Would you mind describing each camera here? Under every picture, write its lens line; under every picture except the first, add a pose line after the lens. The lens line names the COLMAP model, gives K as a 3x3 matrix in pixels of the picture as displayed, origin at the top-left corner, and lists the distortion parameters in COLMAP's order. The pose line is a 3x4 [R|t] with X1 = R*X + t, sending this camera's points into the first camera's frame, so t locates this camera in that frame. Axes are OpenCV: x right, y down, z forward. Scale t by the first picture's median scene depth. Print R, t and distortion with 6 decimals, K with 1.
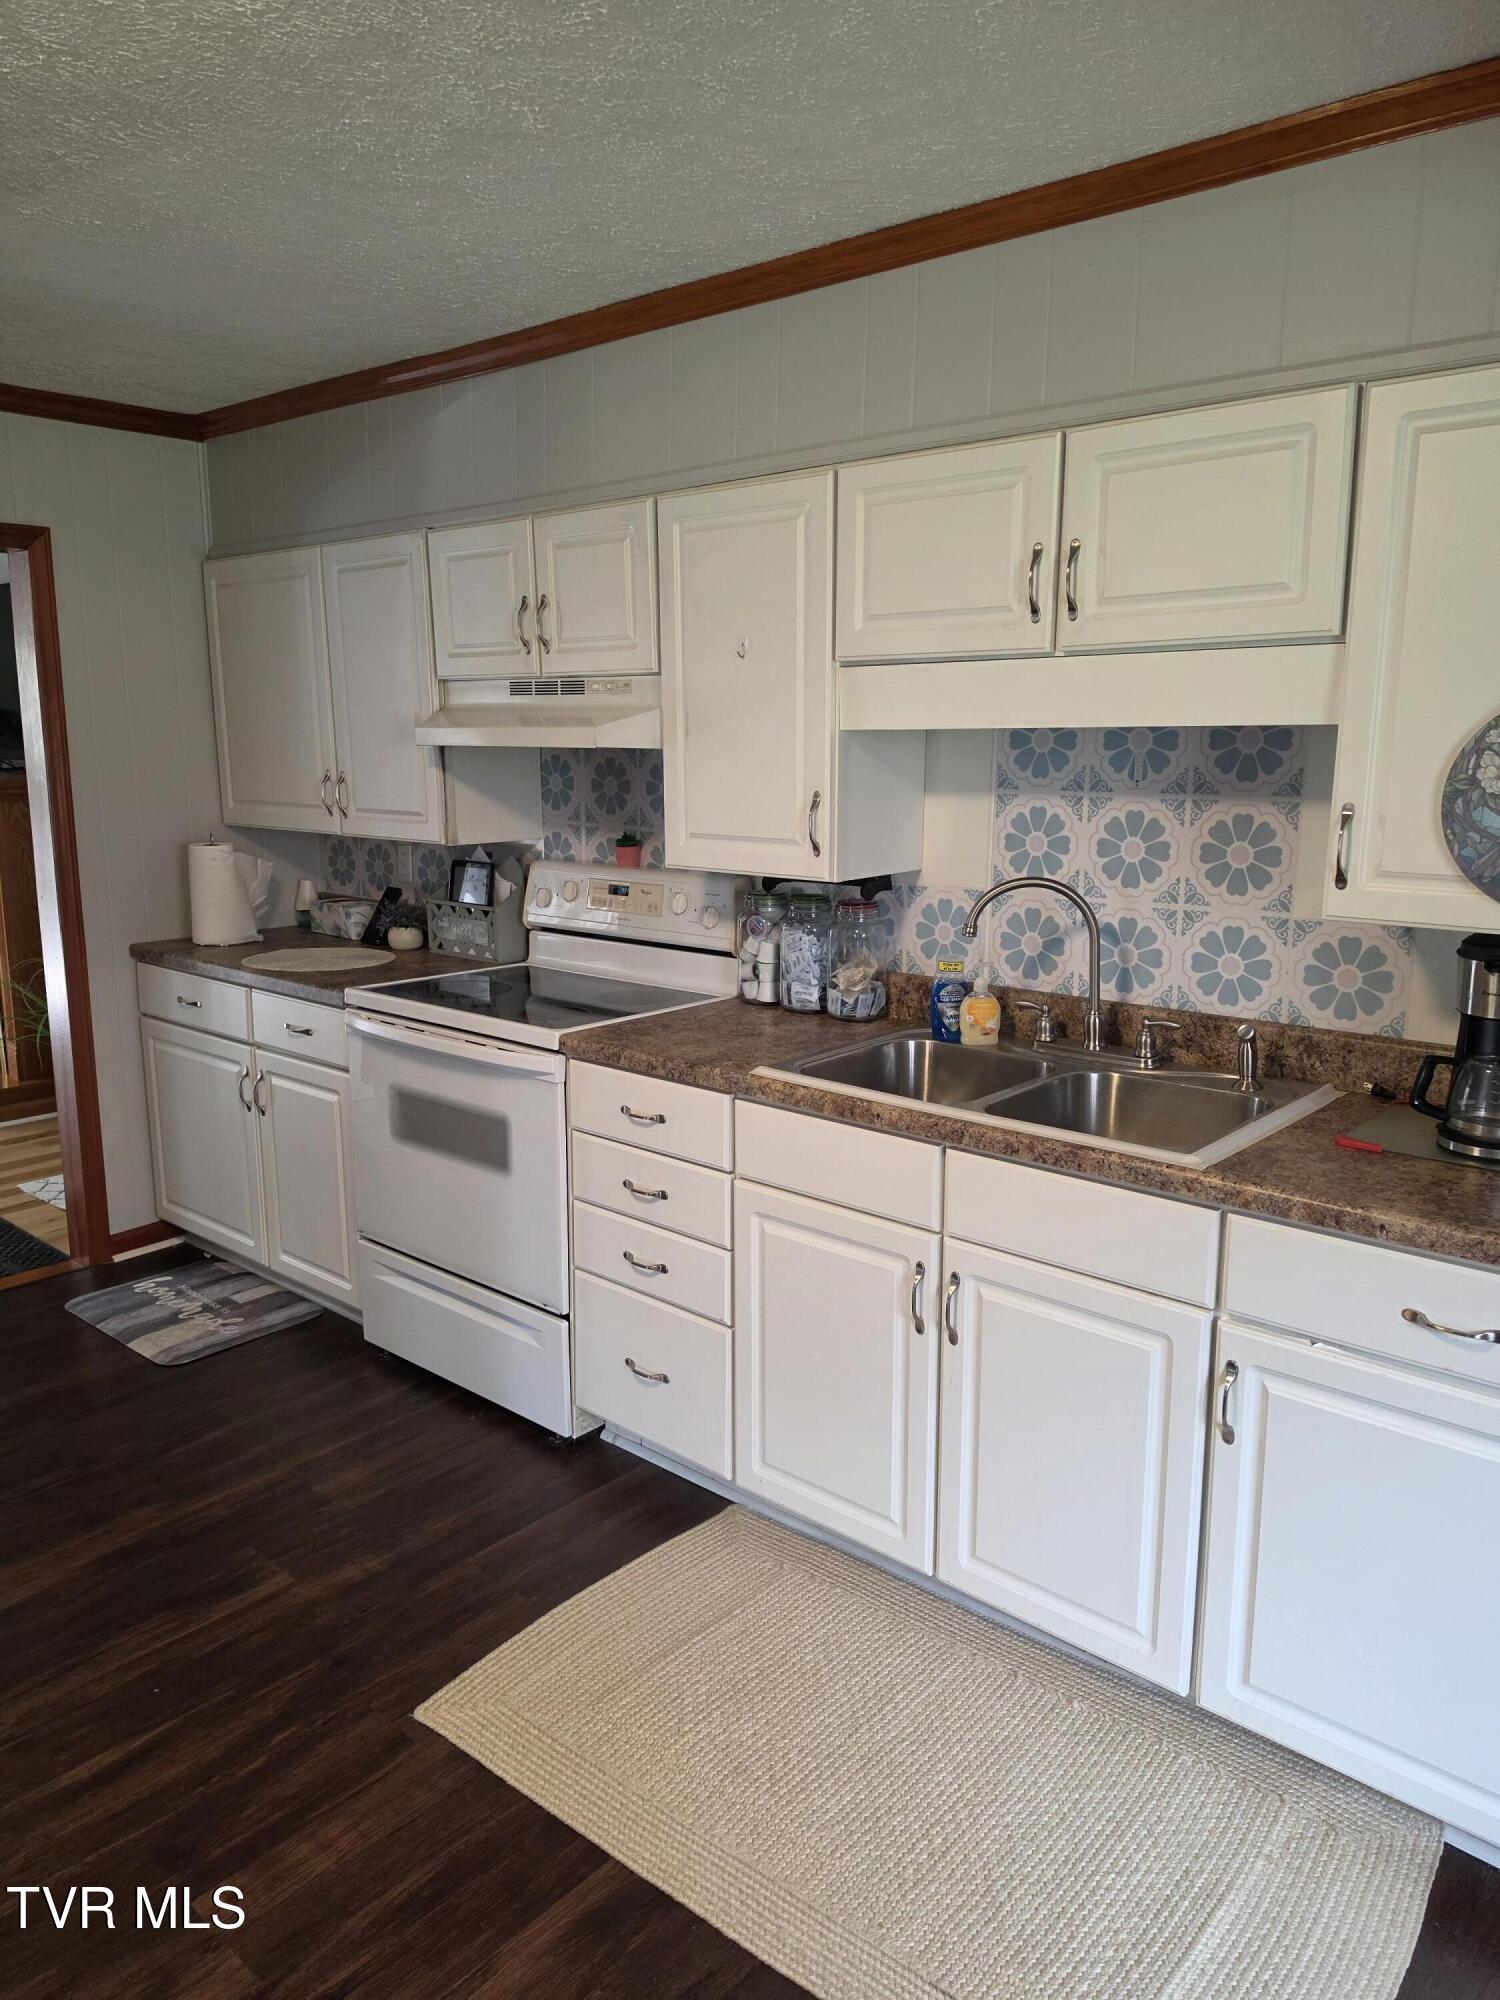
lens RADIAL K [[1439.6, 0, 750.0], [0, 1439.6, 1000.0], [0, 0, 1]] dist [0.098911, -0.141209]
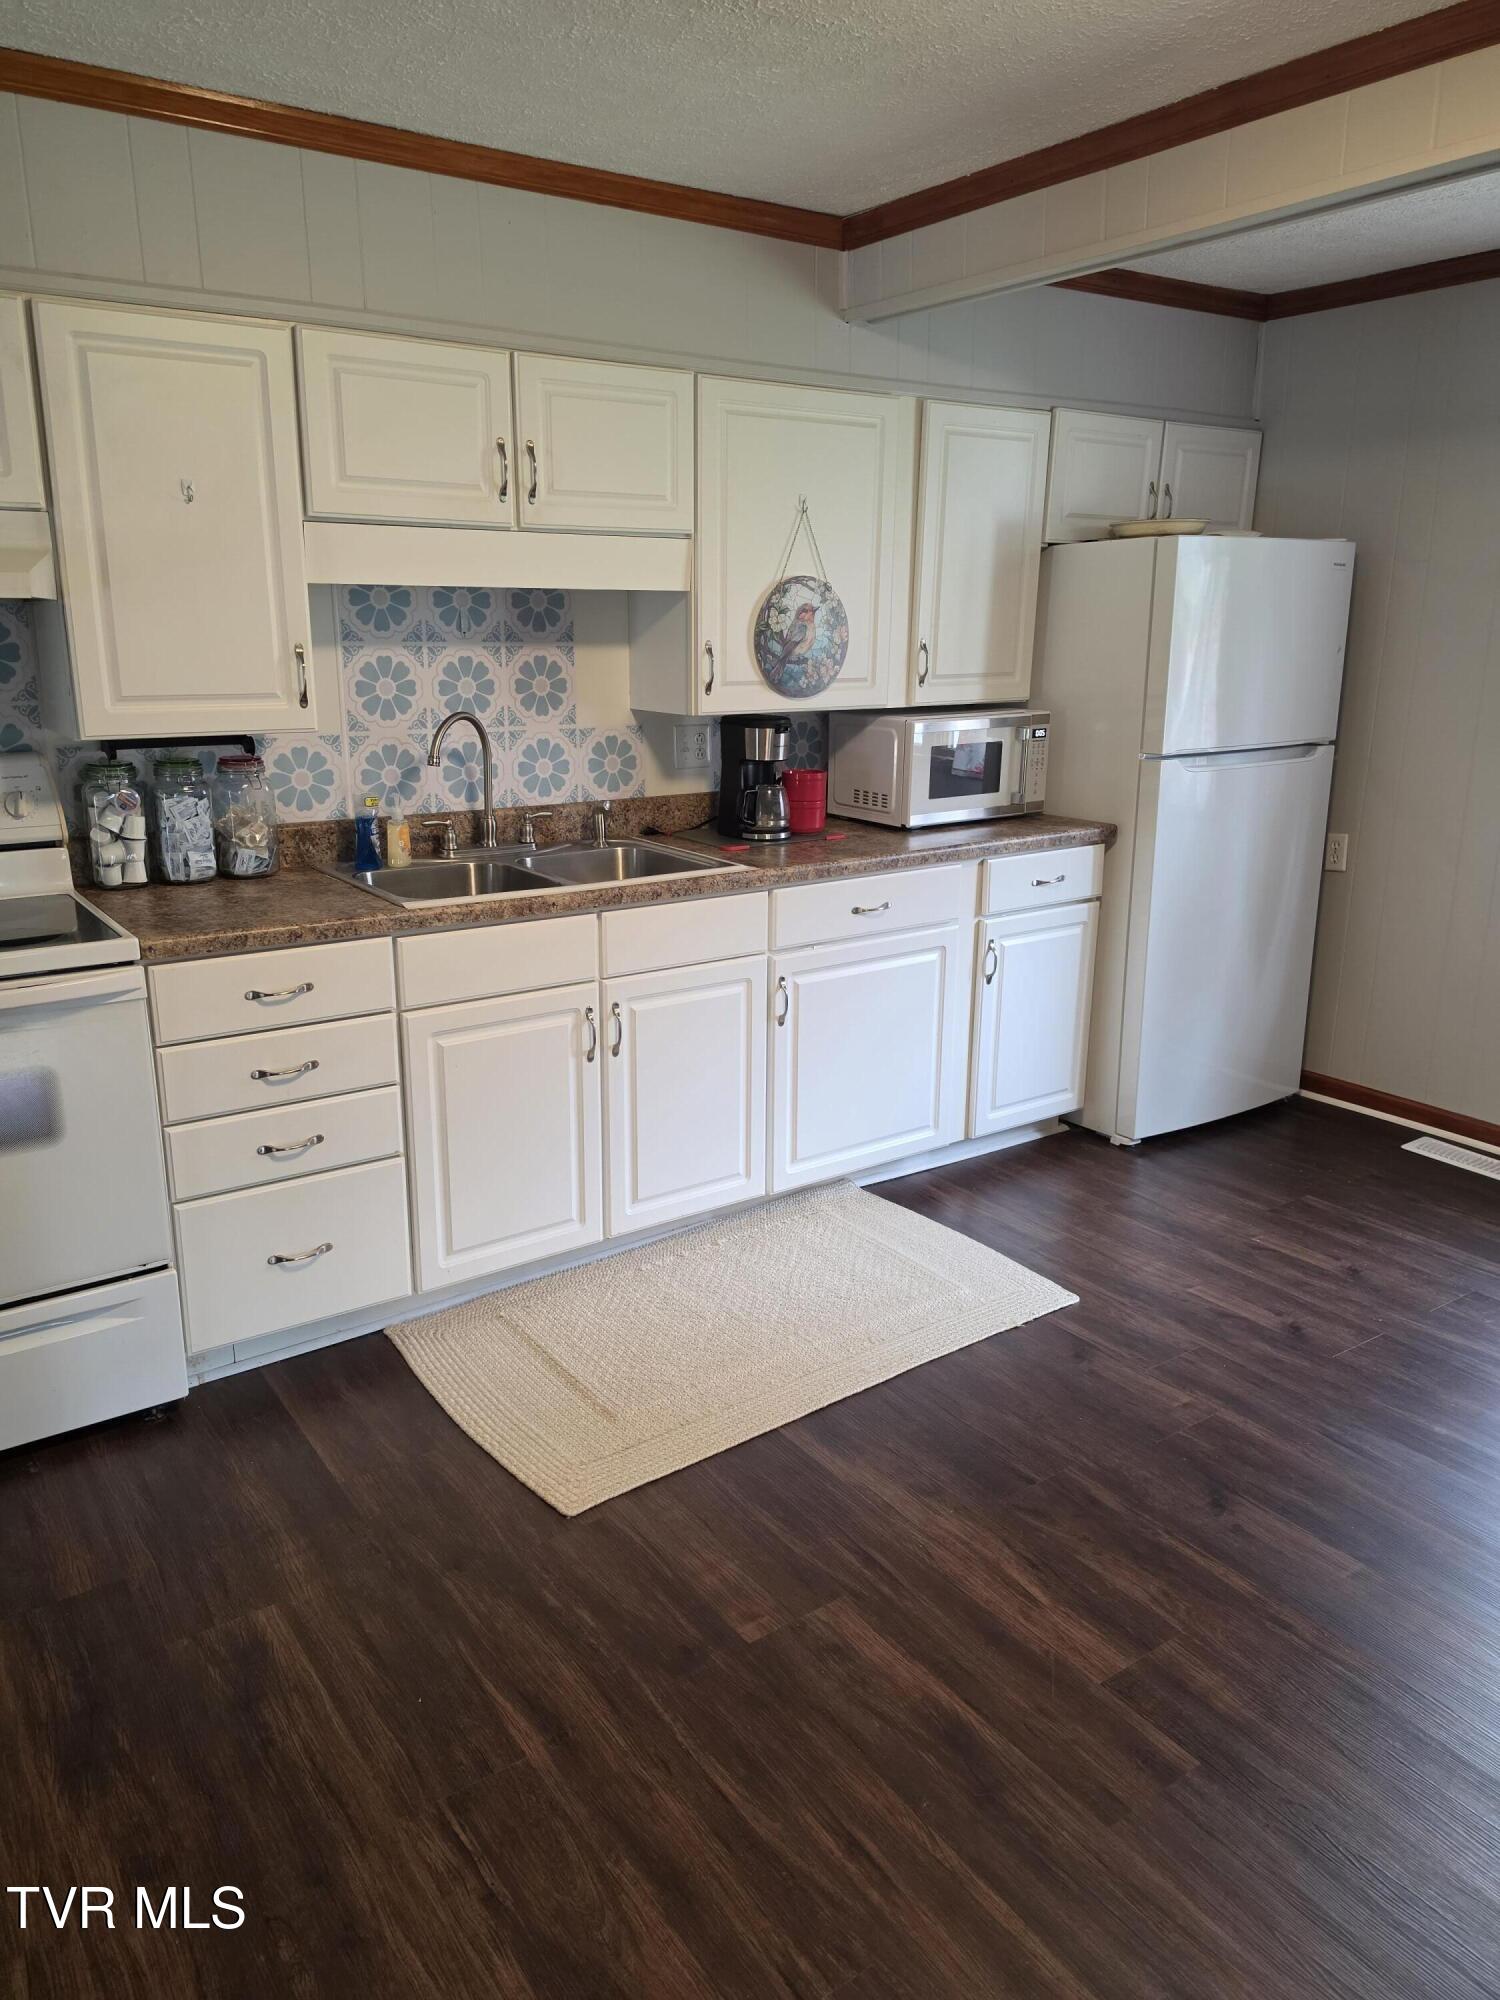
lens RADIAL K [[1439.6, 0, 750.0], [0, 1439.6, 1000.0], [0, 0, 1]] dist [0.098911, -0.141209]
pose [[0.196208, -0.245913, 0.949226, -0.984634], [0.175319, 0.961241, 0.212787, -0.068645], [-0.964762, 0.124667, 0.231716, 0.507719]]
